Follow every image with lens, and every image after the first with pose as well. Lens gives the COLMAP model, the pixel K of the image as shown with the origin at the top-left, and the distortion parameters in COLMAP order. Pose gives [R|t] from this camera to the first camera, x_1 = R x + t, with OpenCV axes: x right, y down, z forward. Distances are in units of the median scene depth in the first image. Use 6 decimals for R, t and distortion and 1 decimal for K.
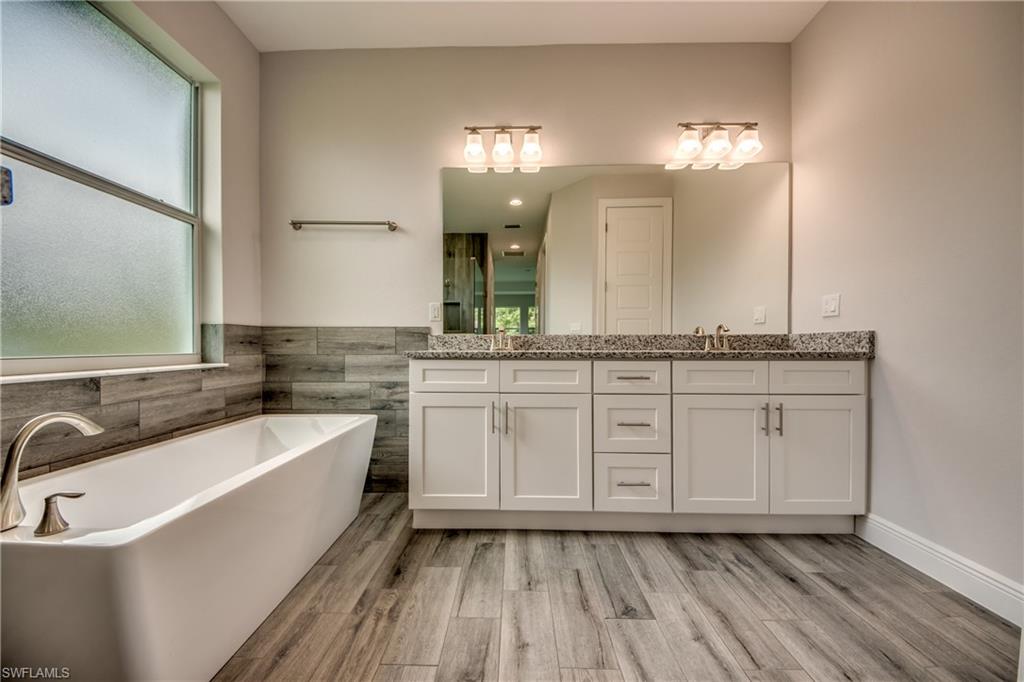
lens RADIAL K [[378.2, 0, 512.0], [0, 378.2, 341.0], [0, 0, 1]] dist [-0.000147, -0.000028]
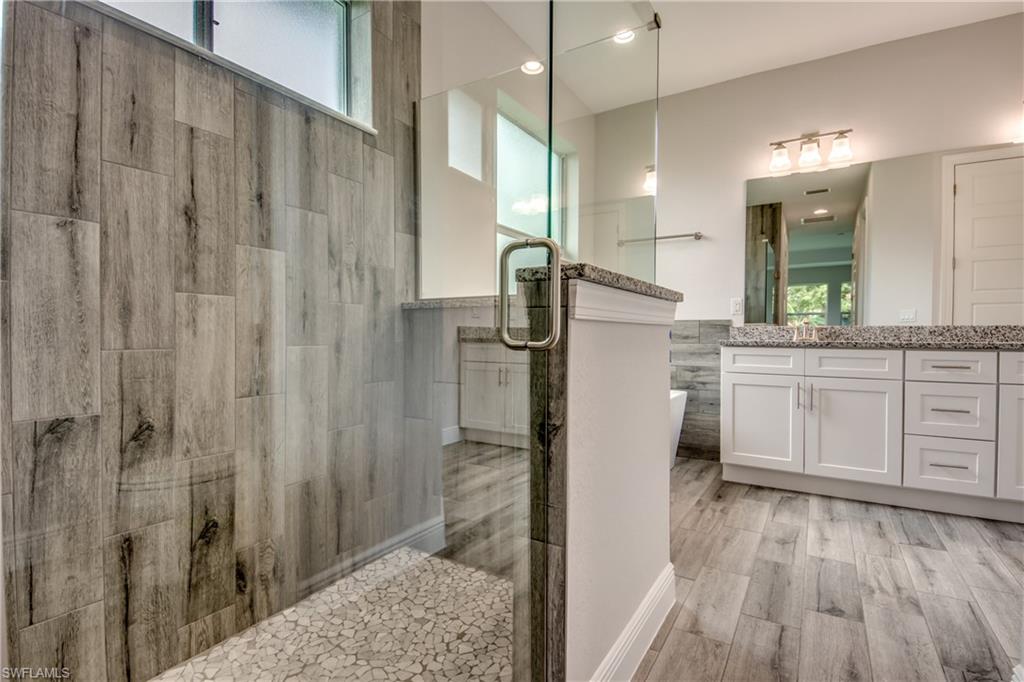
lens RADIAL K [[477.8, 0, 512.0], [0, 477.8, 341.0], [0, 0, 1]] dist [0.026815, -0.028550]
pose [[0.848487, 0.011002, -0.529102, -0.015312], [-0.000445, 0.999798, 0.020076, -0.001952], [0.529216, -0.016799, 0.848321, -0.768606]]
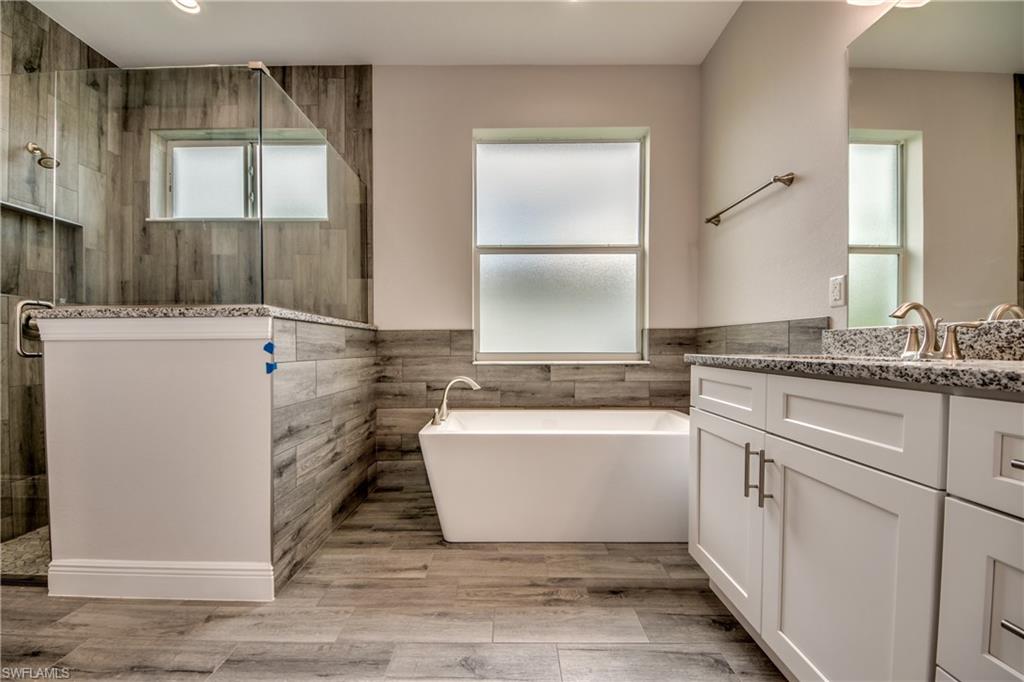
lens RADIAL K [[389.4, 0, 507.8], [0, 389.4, 346.4], [0, 0, 1]] dist [0.001158, -0.009601]
pose [[0.017079, 0.002122, -0.999852, 0.542194], [0.010429, 0.999943, 0.002301, 0.005268], [0.999800, -0.010466, 0.017056, 0.613205]]
